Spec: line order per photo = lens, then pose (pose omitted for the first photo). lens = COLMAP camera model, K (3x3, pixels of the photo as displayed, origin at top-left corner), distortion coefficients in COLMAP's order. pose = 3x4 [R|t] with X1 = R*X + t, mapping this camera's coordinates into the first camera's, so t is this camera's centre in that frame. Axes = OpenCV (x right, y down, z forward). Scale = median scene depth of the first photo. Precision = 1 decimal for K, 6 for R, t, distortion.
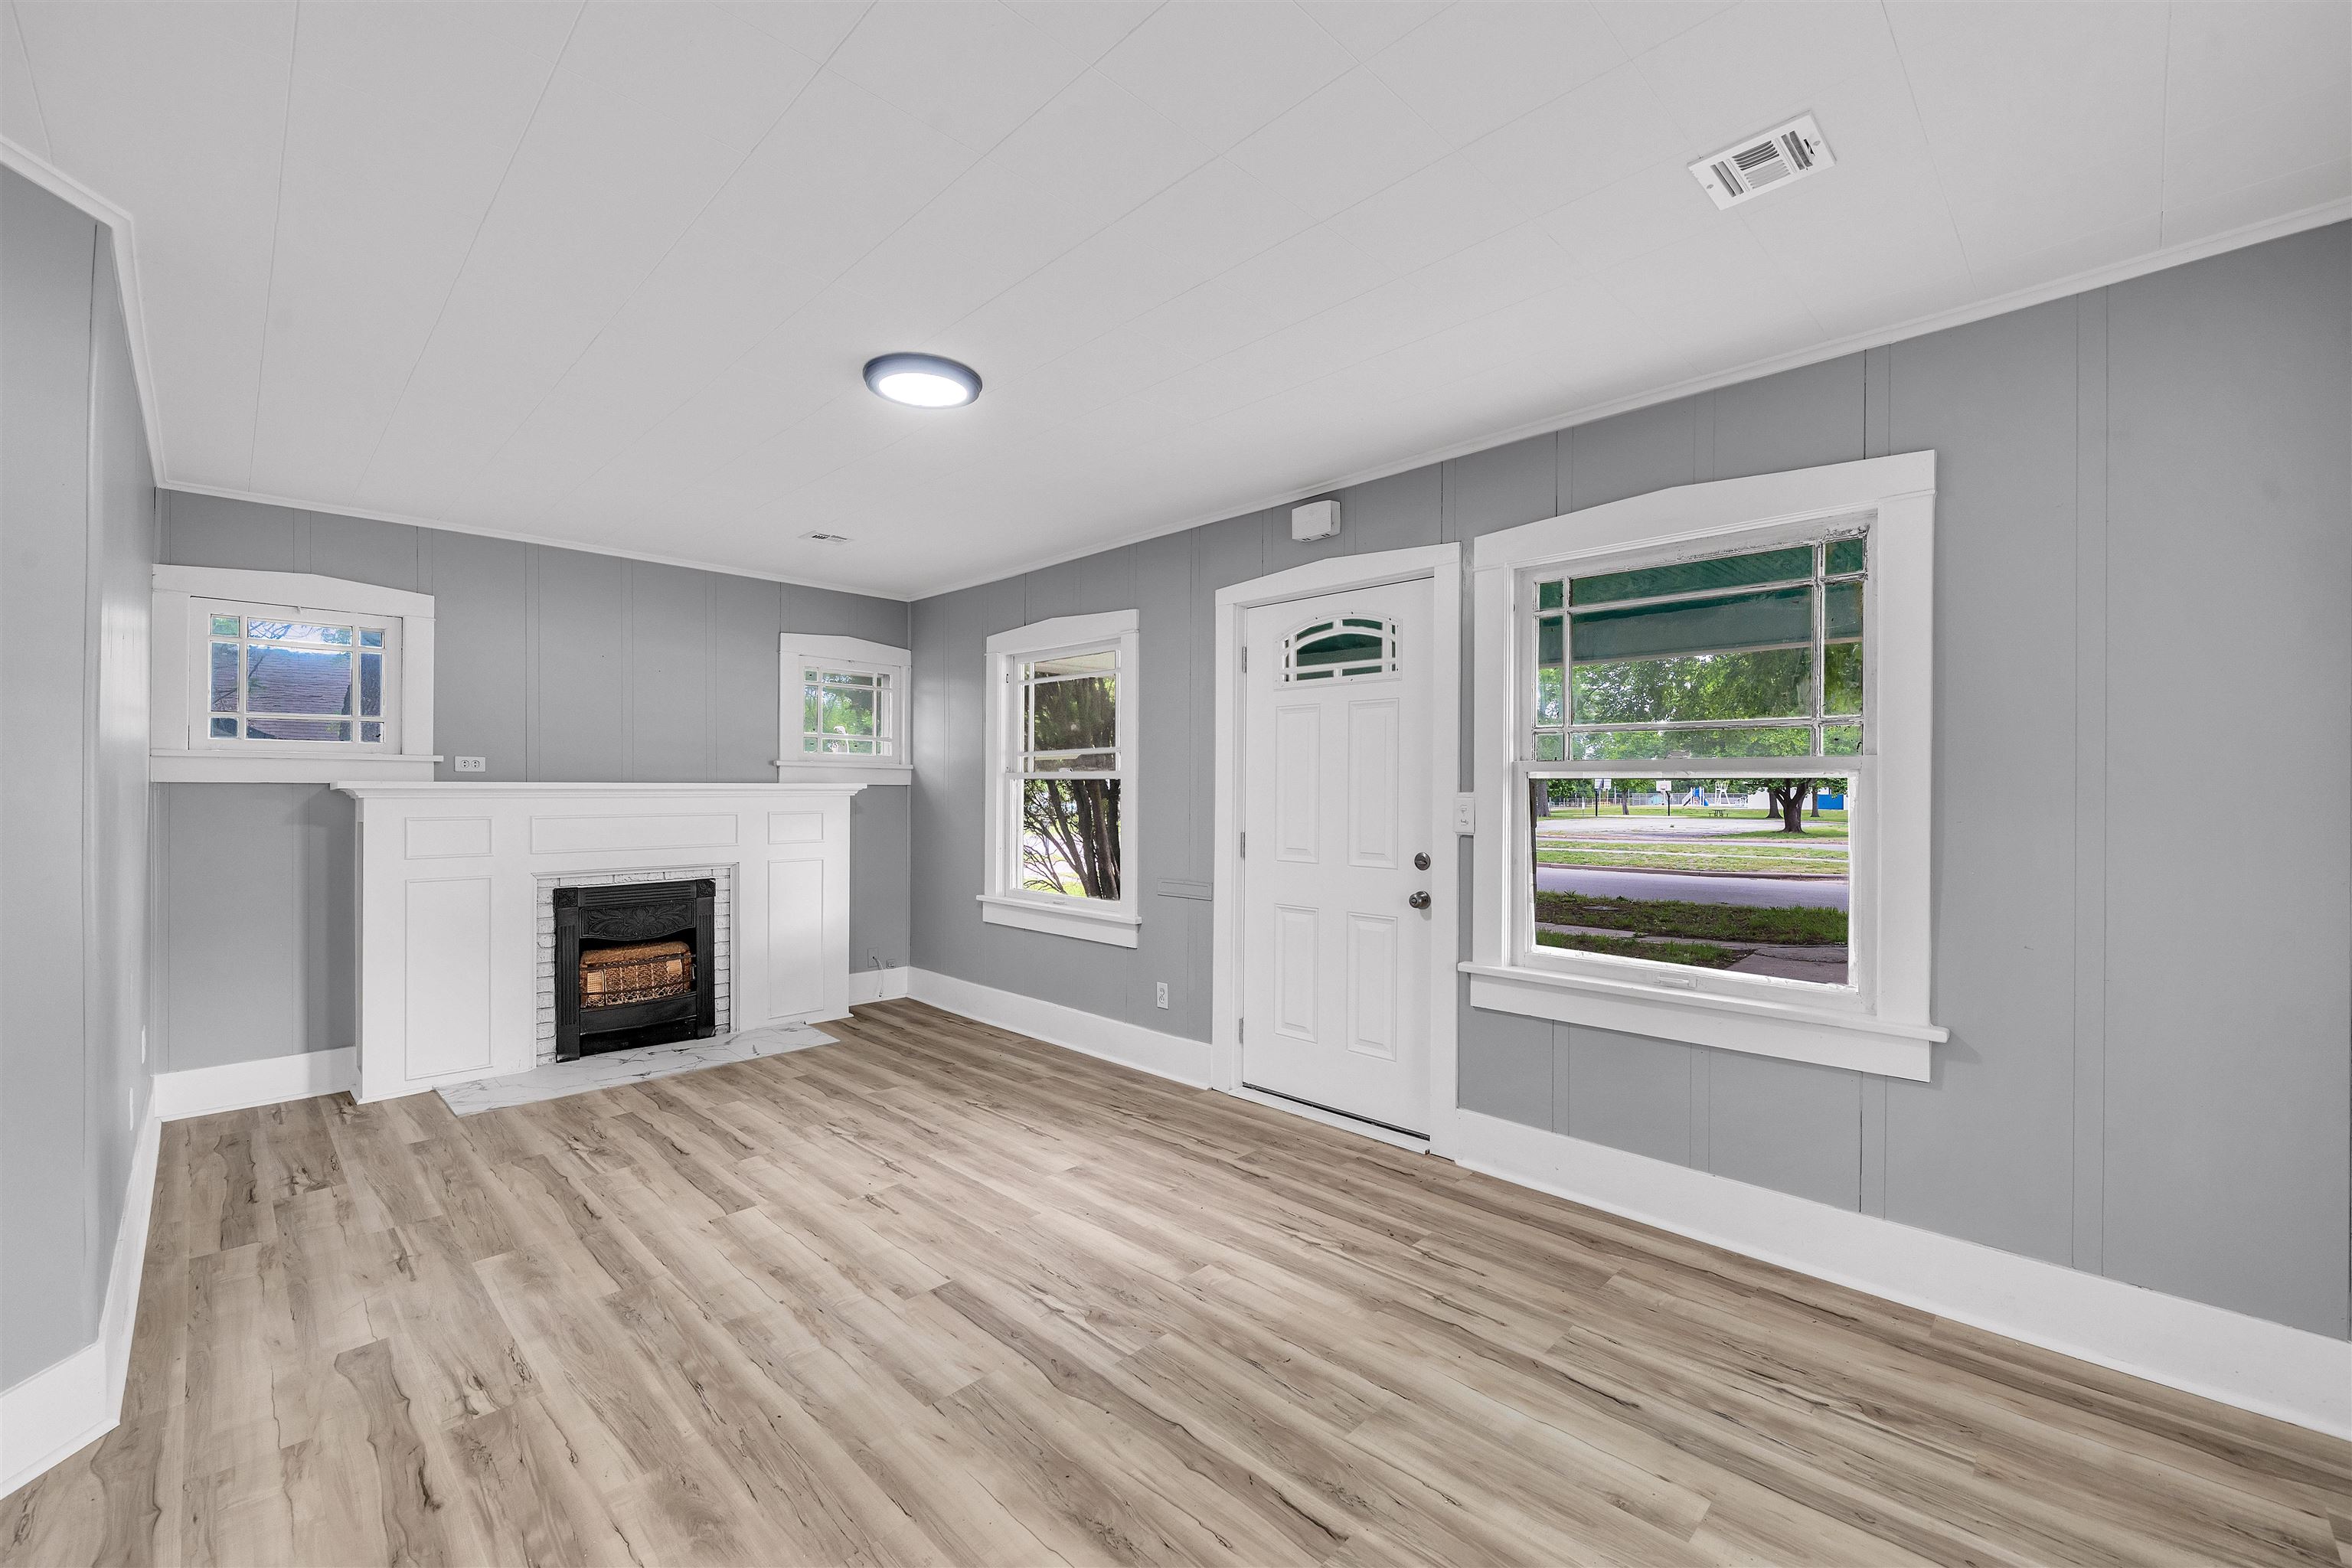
lens RADIAL K [[965.3, 0, 1162.7], [0, 965.3, 779.1], [0, 0, 1]] dist [-0.001185, -0.000649]
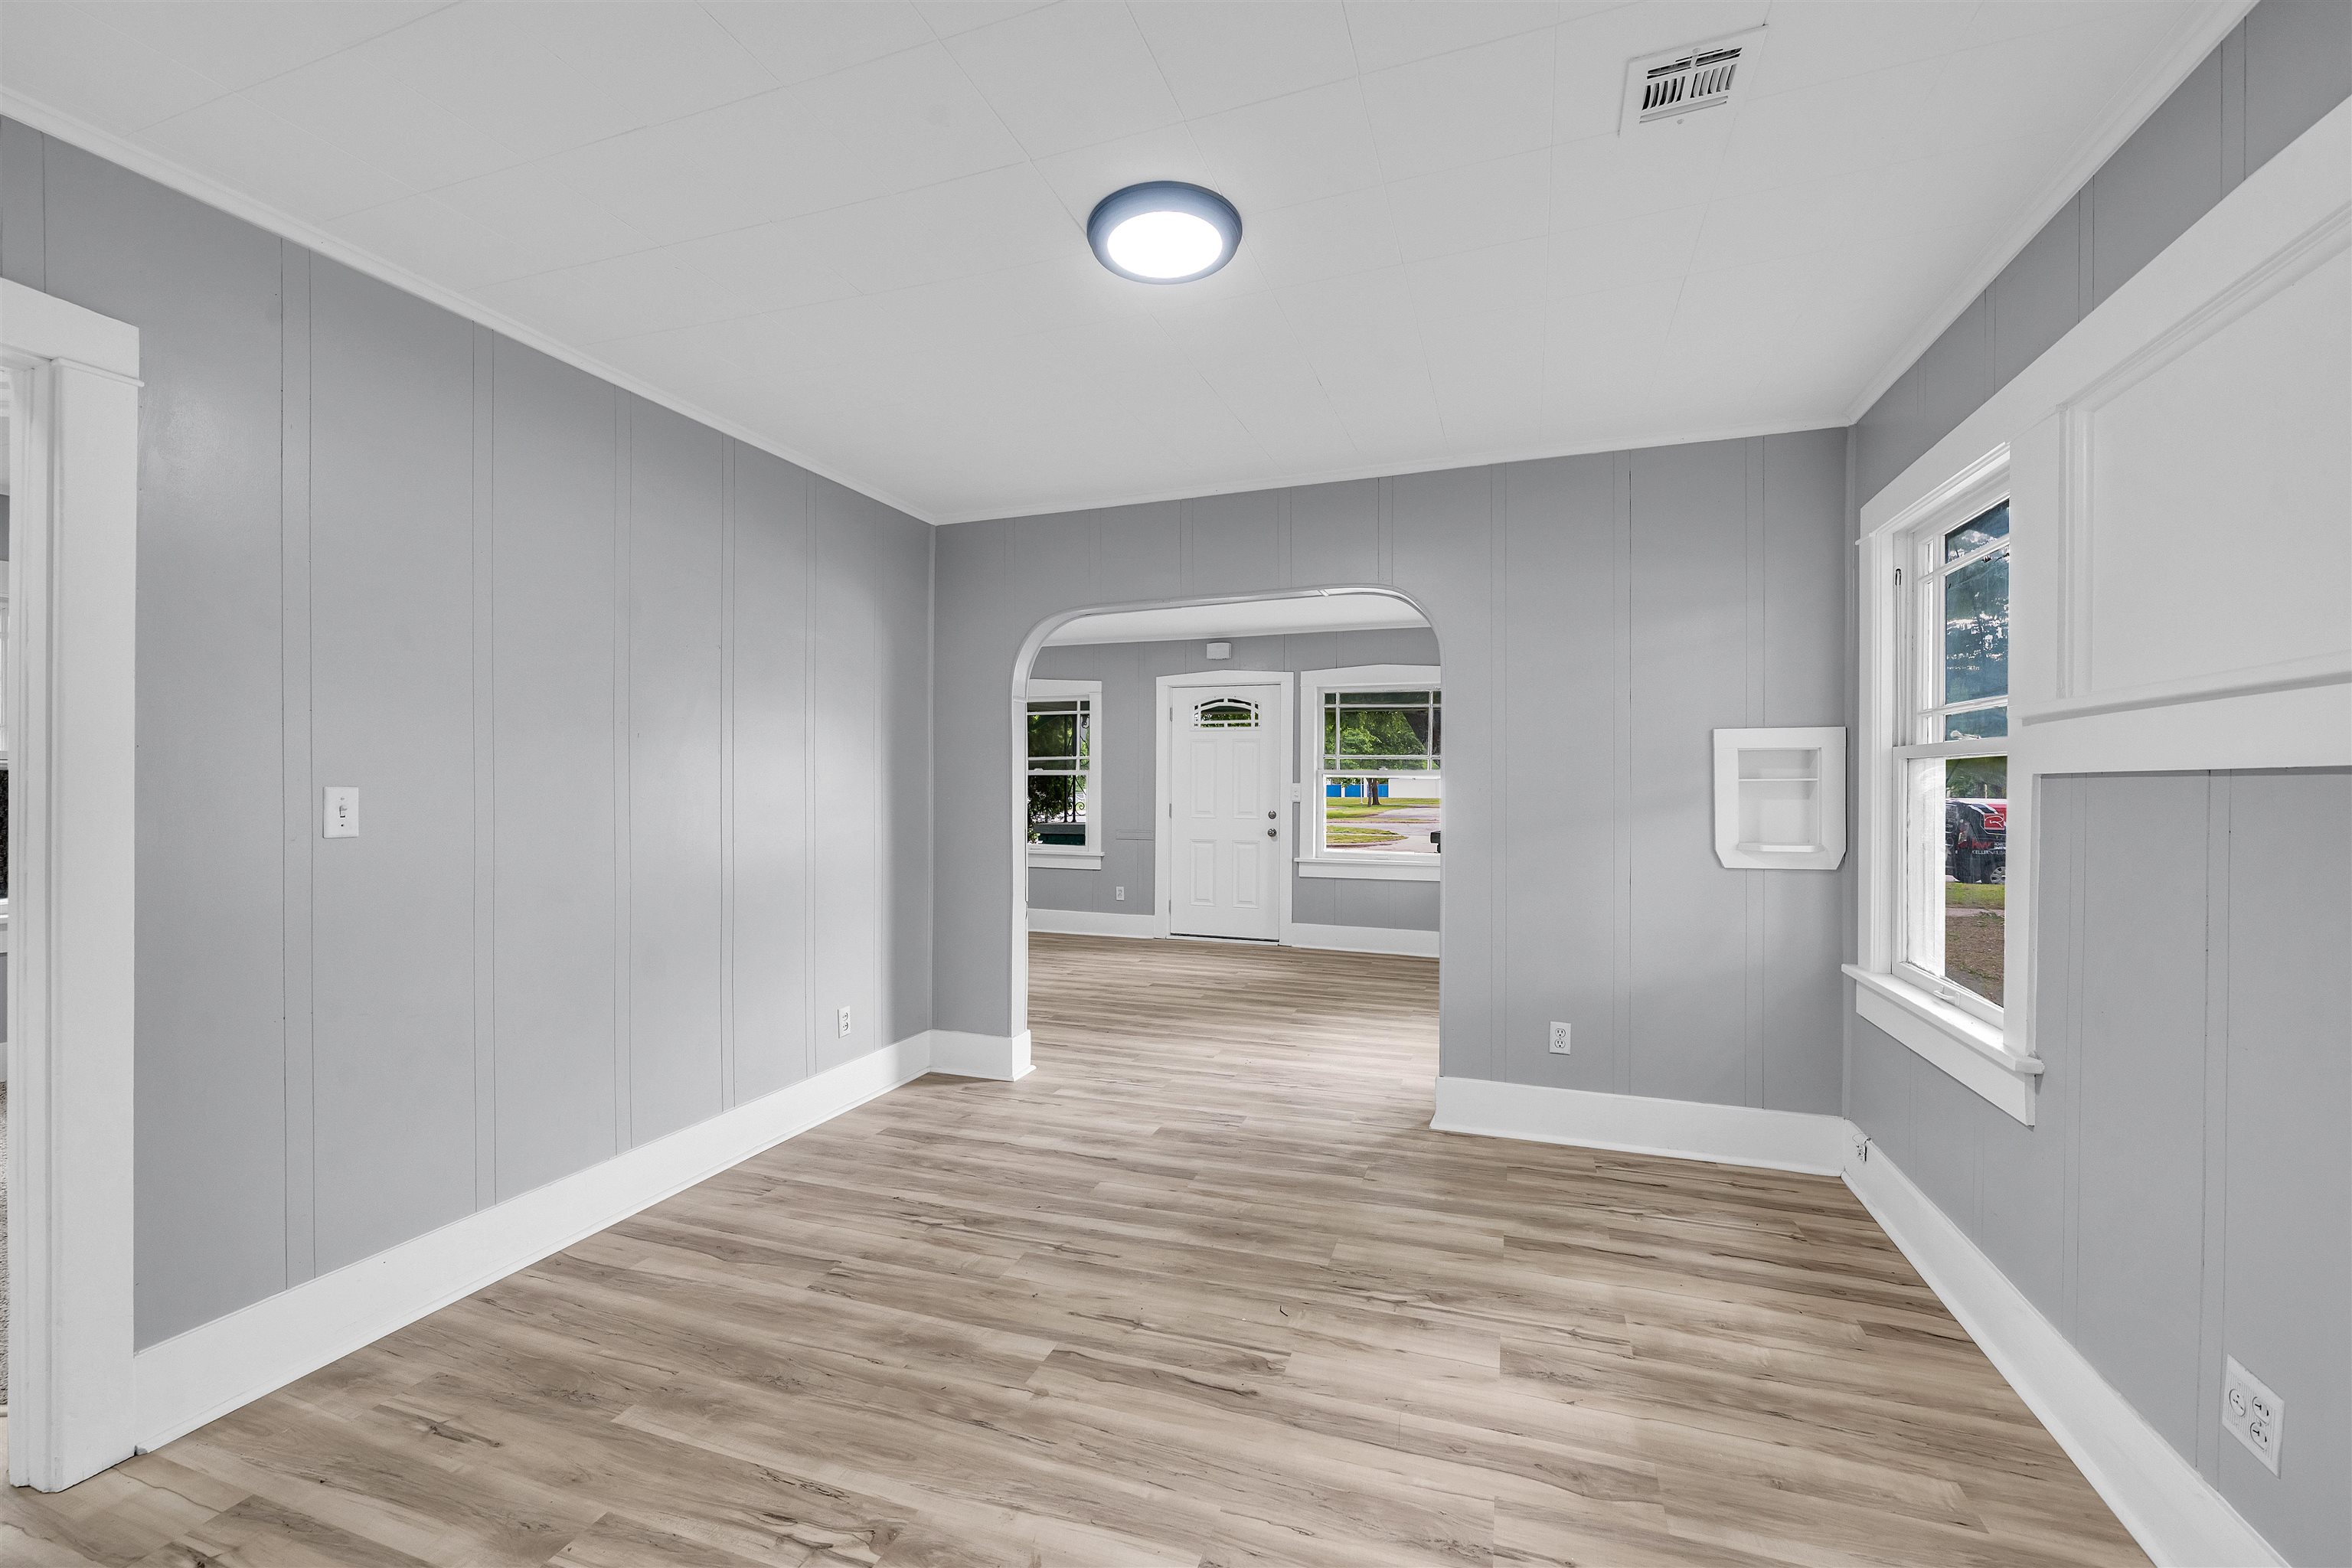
lens RADIAL K [[965.3, 0, 1159.6], [0, 965.3, 792.0], [0, 0, 1]] dist [-0.001185, -0.000649]
pose [[0.906003, -0.002944, 0.423262, -1.058450], [-0.007412, 0.999712, 0.022819, -0.018116], [-0.423207, -0.023812, 0.905720, -1.038842]]
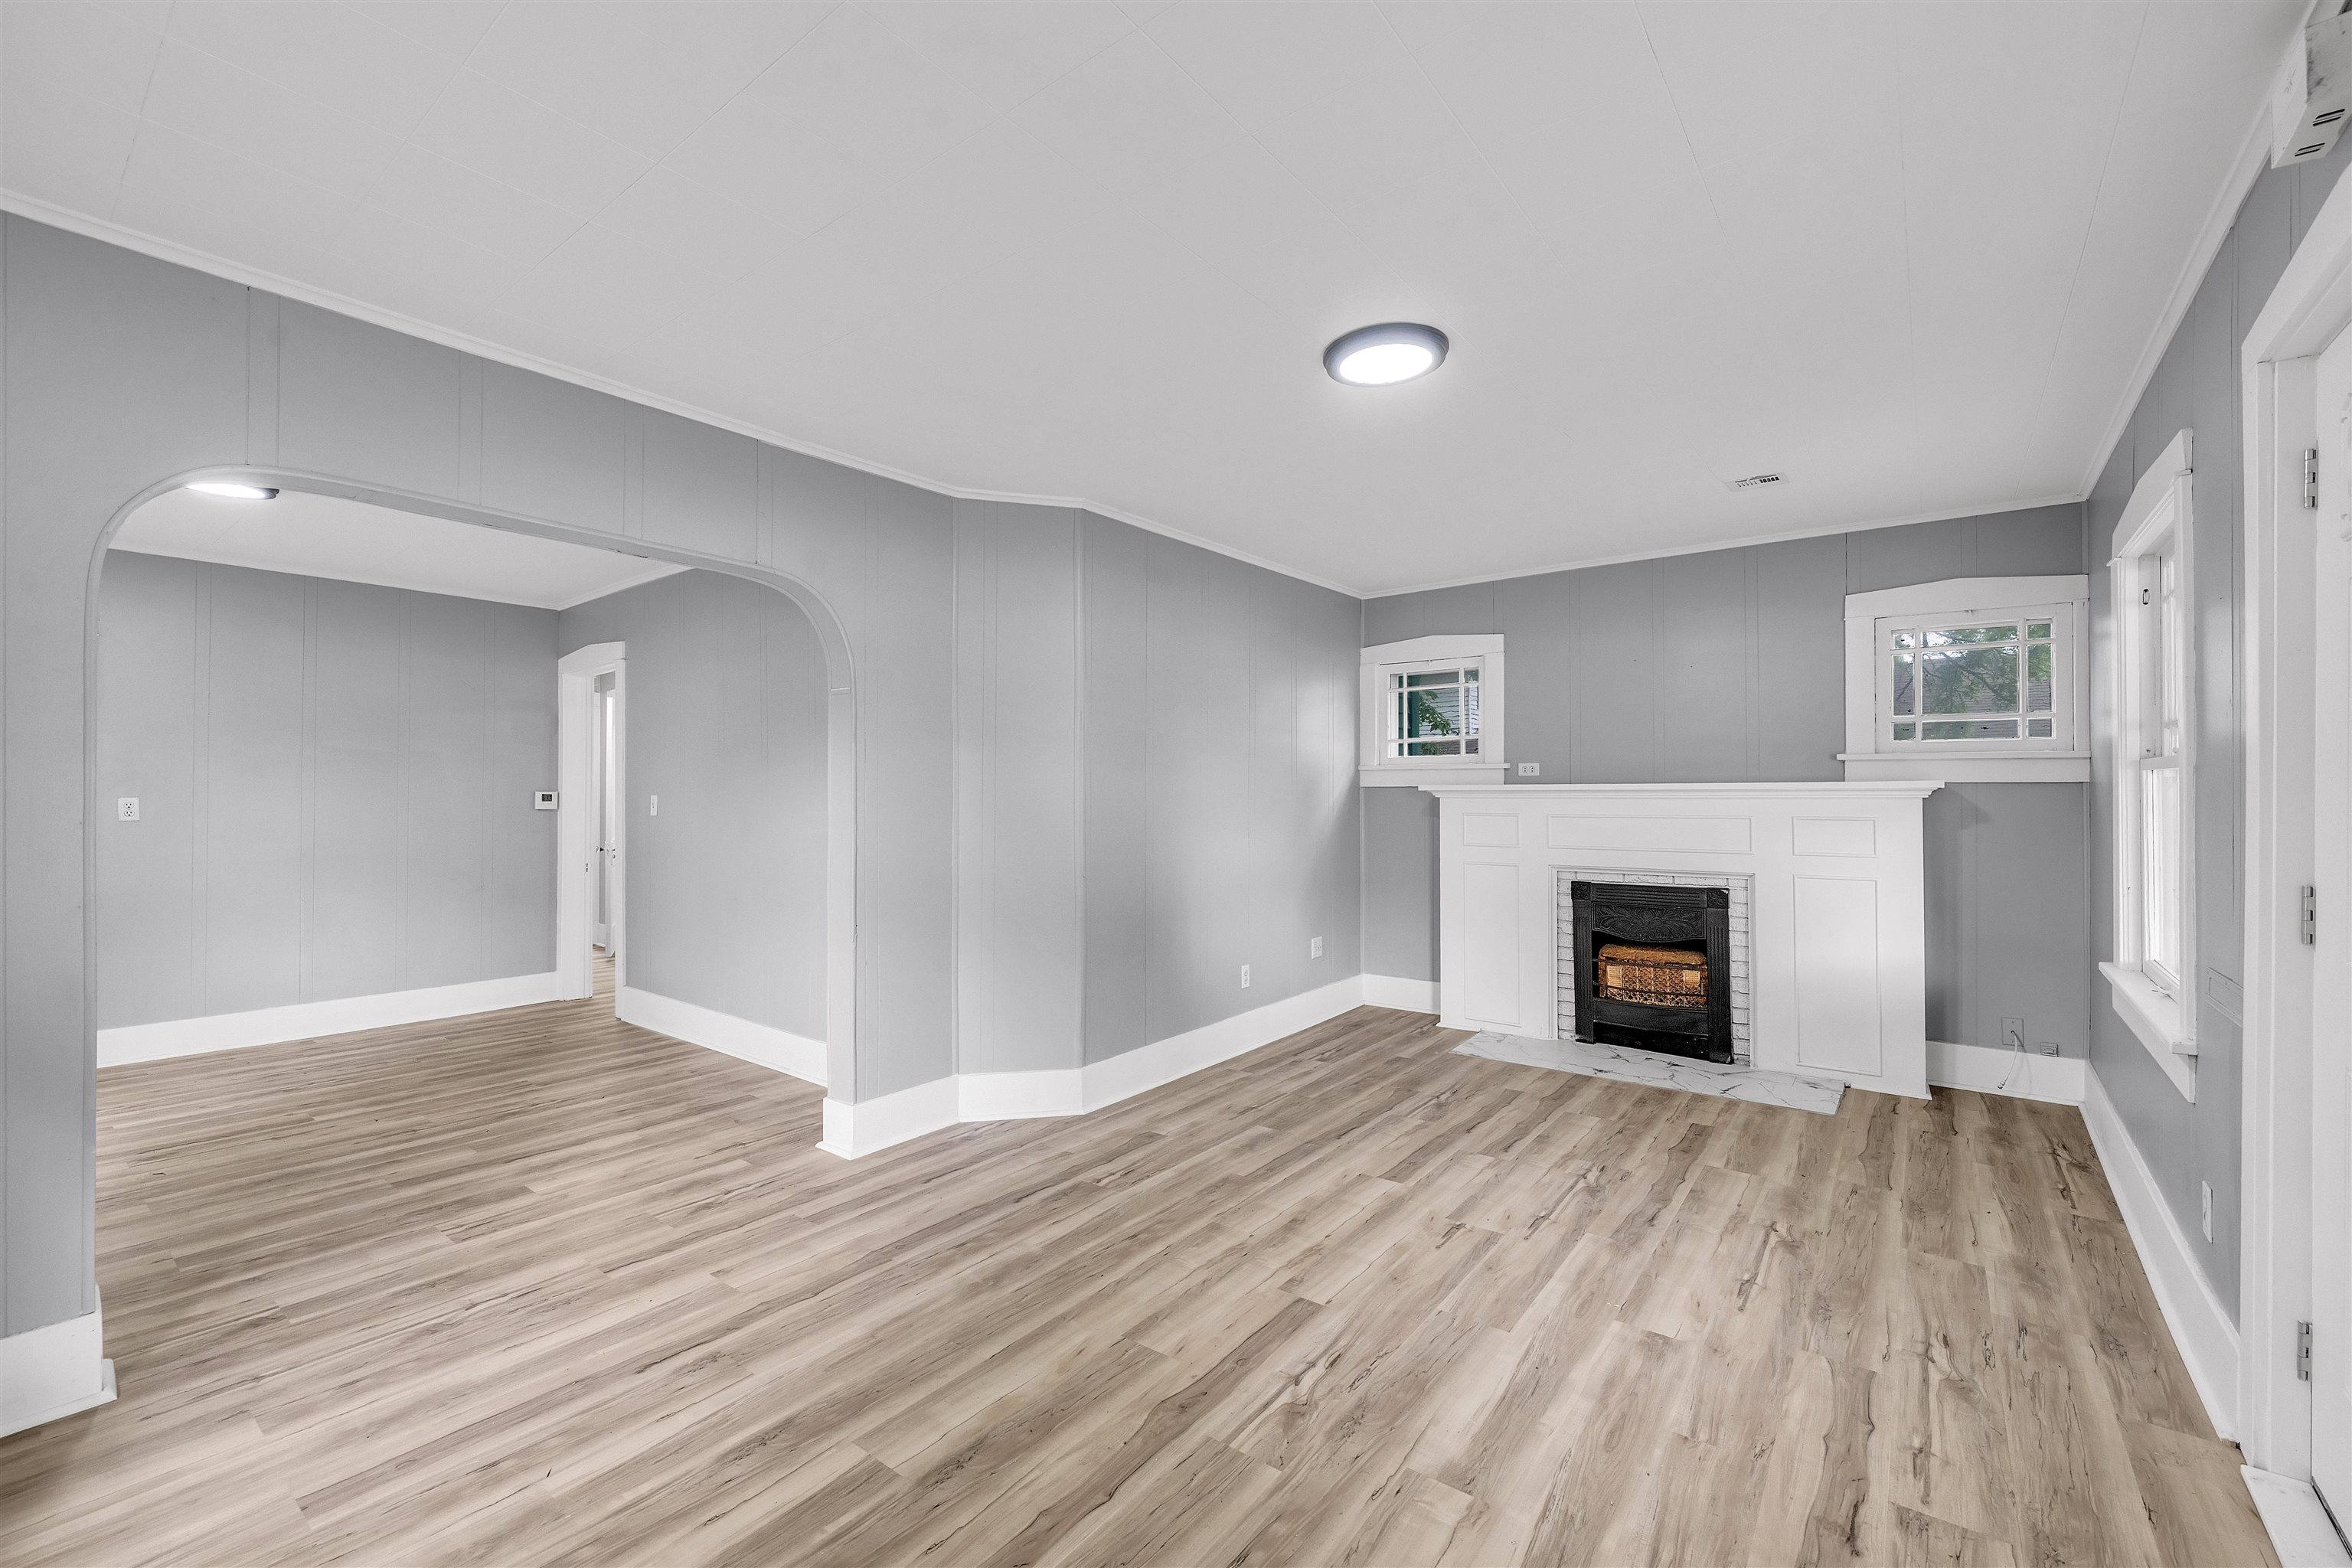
lens RADIAL K [[965.3, 0, 1180.8], [0, 965.3, 791.2], [0, 0, 1]] dist [-0.001185, -0.000649]
pose [[0.135701, -0.001896, -0.990748, 0.606791], [0.014238, 0.999899, 0.000037, 0.007183], [0.990648, -0.014111, 0.135714, 0.629819]]
